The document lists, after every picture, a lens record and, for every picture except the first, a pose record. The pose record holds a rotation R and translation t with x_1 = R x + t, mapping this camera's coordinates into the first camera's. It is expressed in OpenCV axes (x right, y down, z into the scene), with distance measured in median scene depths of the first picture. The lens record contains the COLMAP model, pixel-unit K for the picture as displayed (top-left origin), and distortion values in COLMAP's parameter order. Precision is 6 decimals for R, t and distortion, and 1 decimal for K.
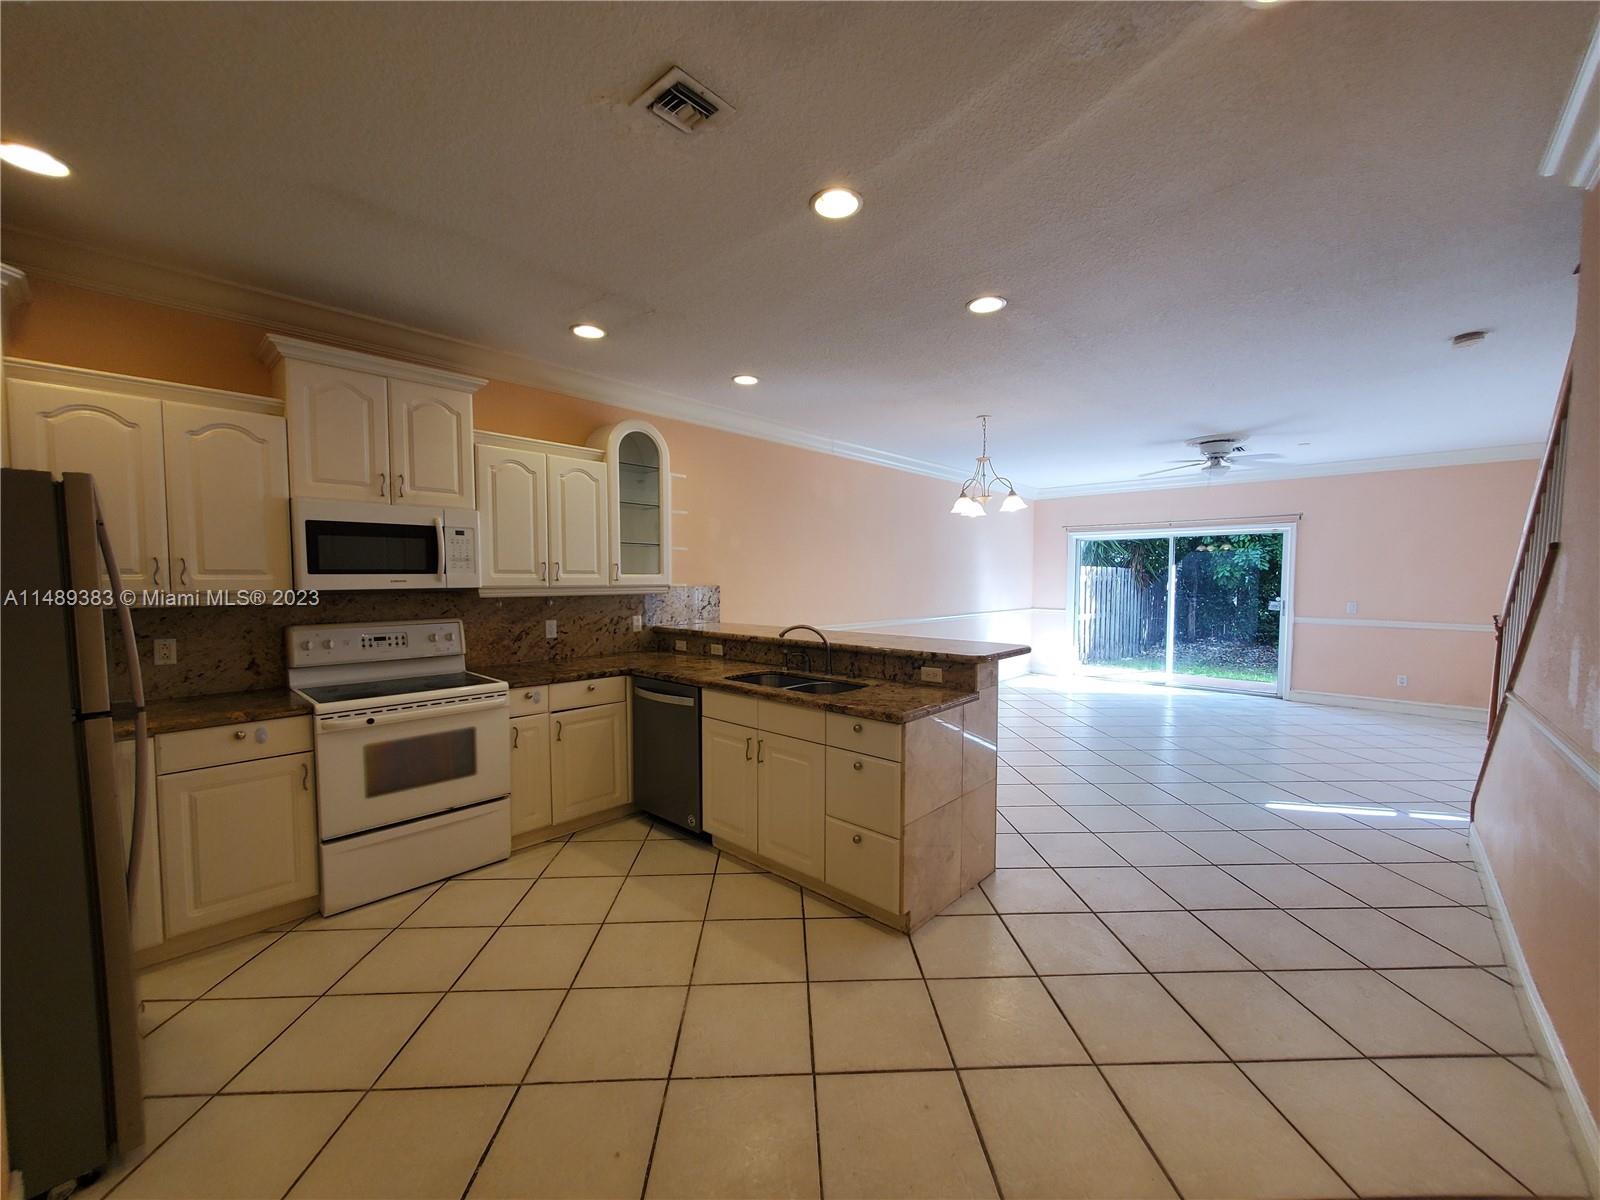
lens RADIAL K [[634.1, 0, 804.2], [0, 634.1, 612.9], [0, 0, 1]] dist [0.002533, -0.000707]
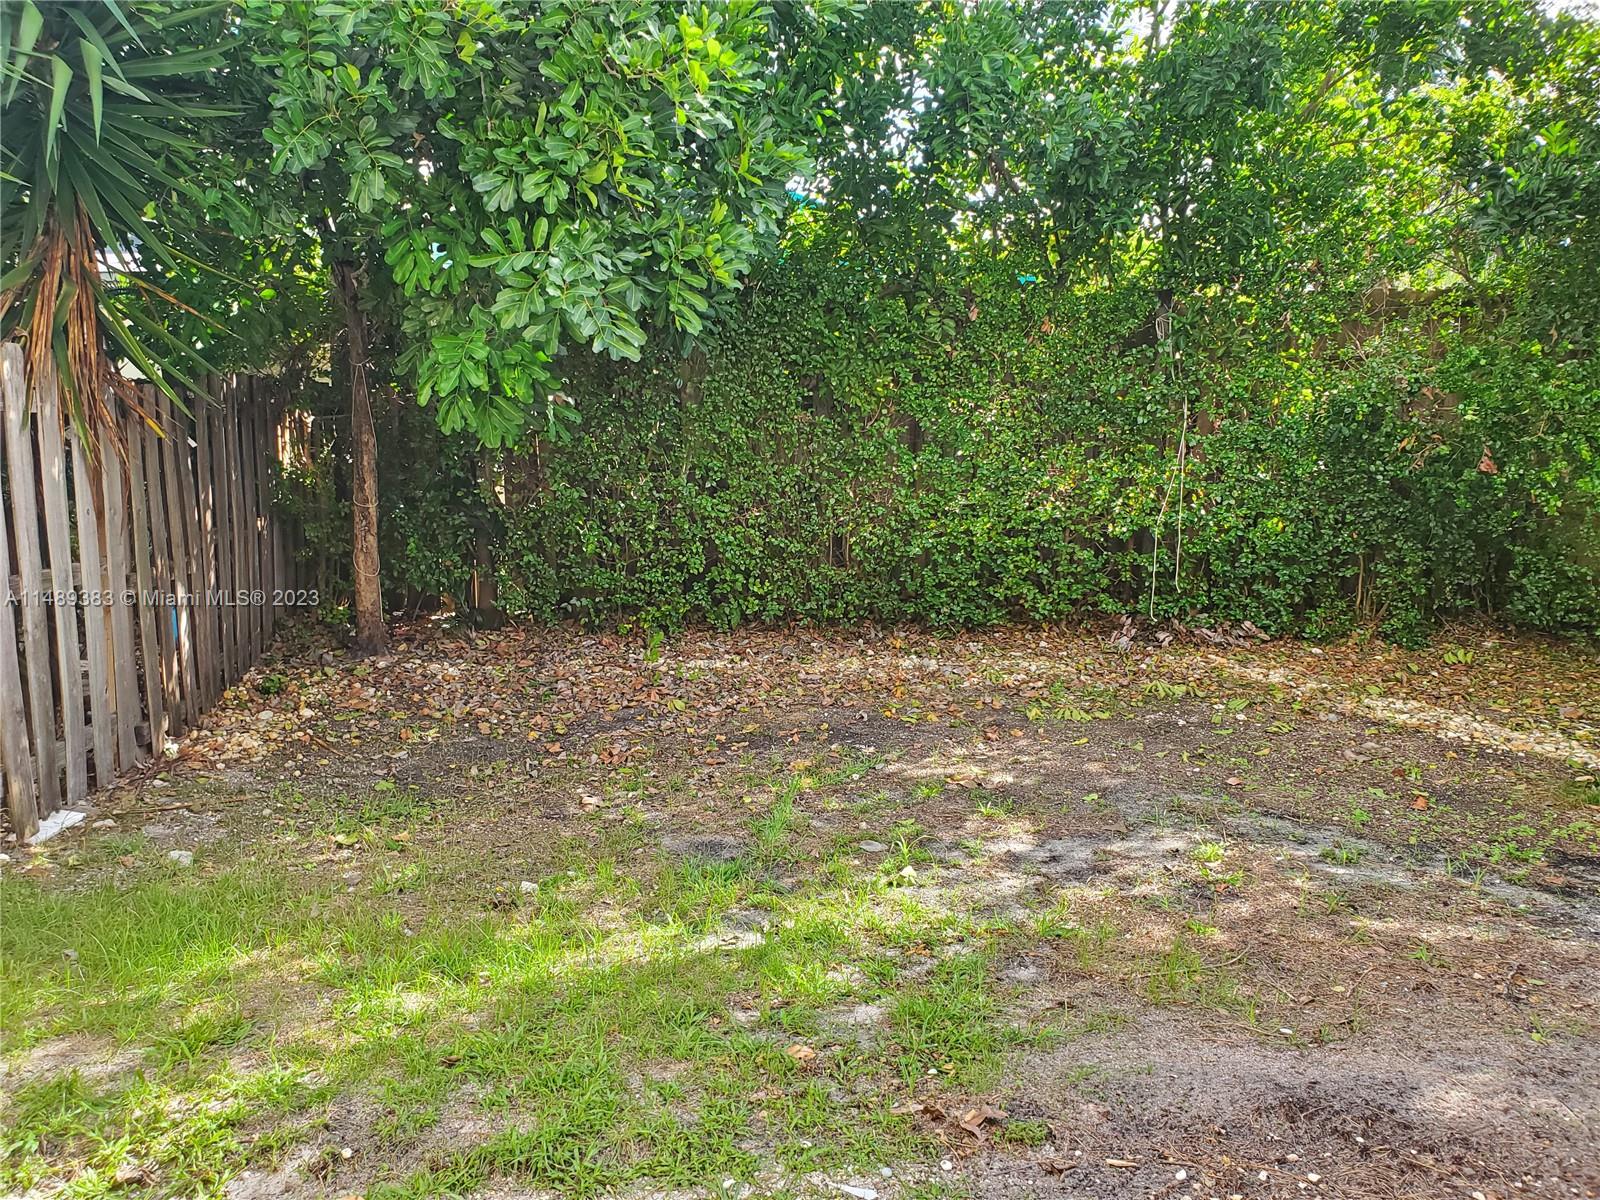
lens RADIAL K [[1236.8, 0, 778.5], [0, 1236.8, 600.0], [0, 0, 1]] dist [0.124461, -0.208895]
pose [[0.670213, -0.107965, 0.734274, 0.384175], [0.046656, 0.993535, 0.103500, -0.024085], [-0.740701, -0.035109, 0.670917, 0.587856]]
